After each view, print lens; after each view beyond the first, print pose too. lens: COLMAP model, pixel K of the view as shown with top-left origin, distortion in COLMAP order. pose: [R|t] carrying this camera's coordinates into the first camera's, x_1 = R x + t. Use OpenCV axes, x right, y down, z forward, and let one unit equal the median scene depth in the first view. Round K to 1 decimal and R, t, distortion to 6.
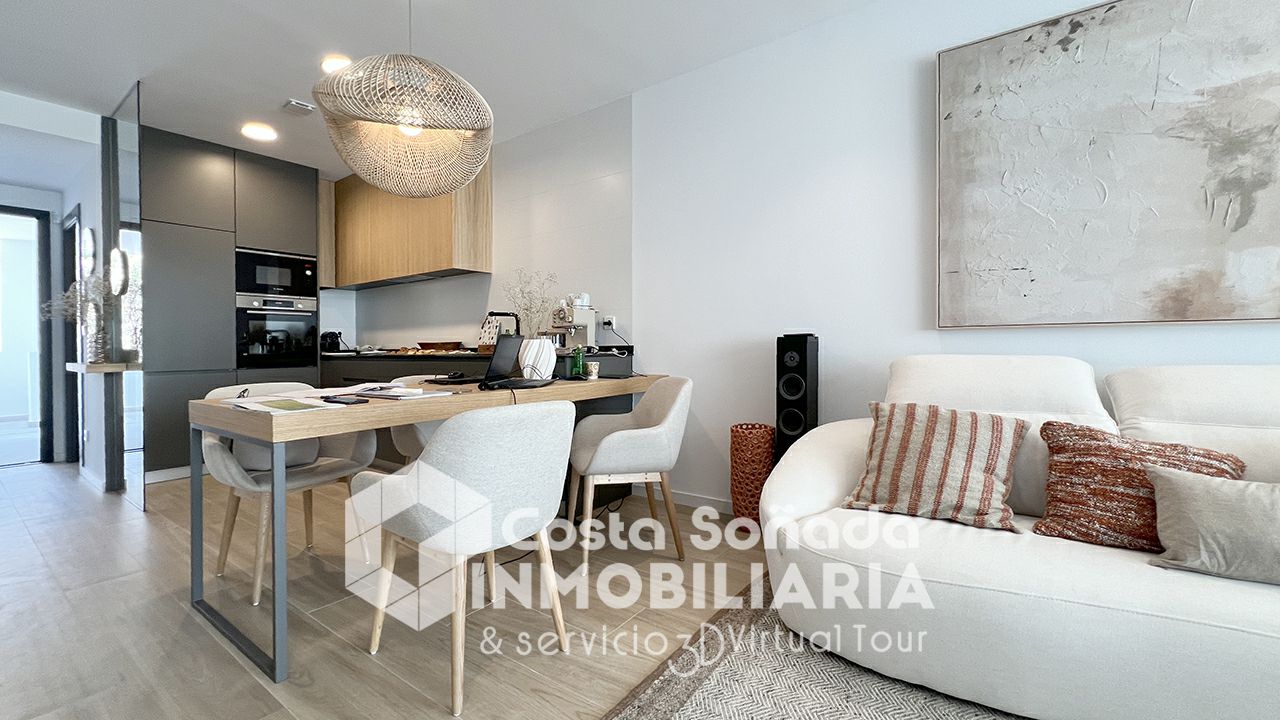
lens RADIAL K [[509.0, 0, 638.9], [0, 509.0, 353.7], [0, 0, 1]] dist [-0.003318, 0.000974]
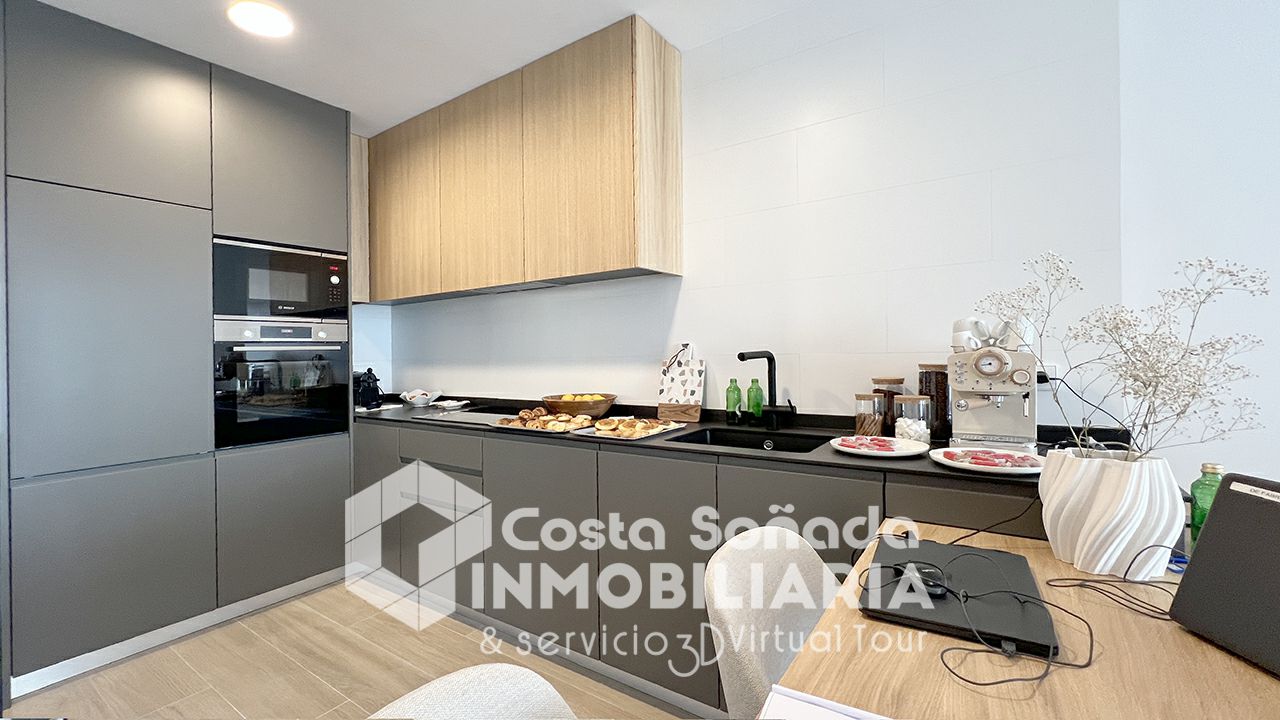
lens RADIAL K [[509.0, 0, 642.6], [0, 509.0, 356.1], [0, 0, 1]] dist [-0.003318, 0.000974]
pose [[0.998477, -0.009325, 0.054383, -0.320408], [0.009747, 0.999924, -0.007518, -0.060673], [-0.054308, 0.008036, 0.998492, 0.379076]]
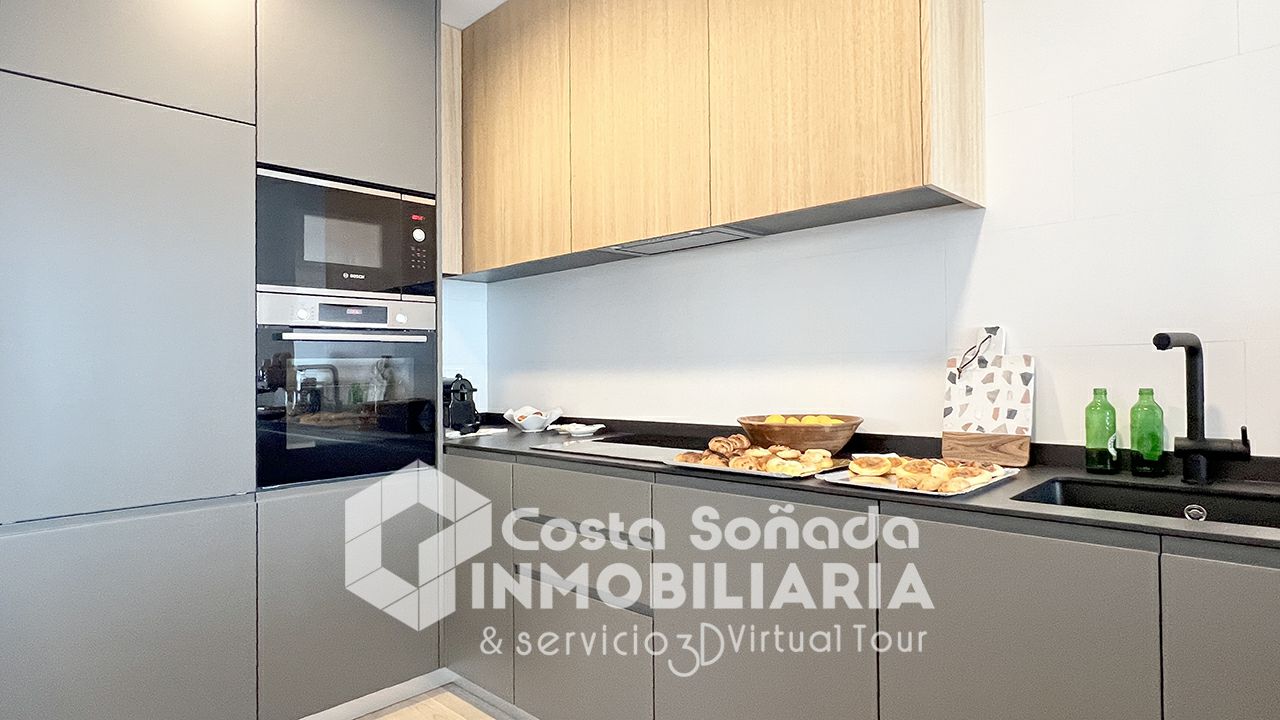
lens RADIAL K [[720.9, 0, 670.7], [0, 720.9, 365.4], [0, 0, 1]] dist [-0.015985, 0.000064]
pose [[0.992562, -0.007685, -0.121500, -0.388634], [0.005842, 0.999863, -0.015518, -0.048232], [0.121603, 0.014693, 0.992470, 0.469136]]
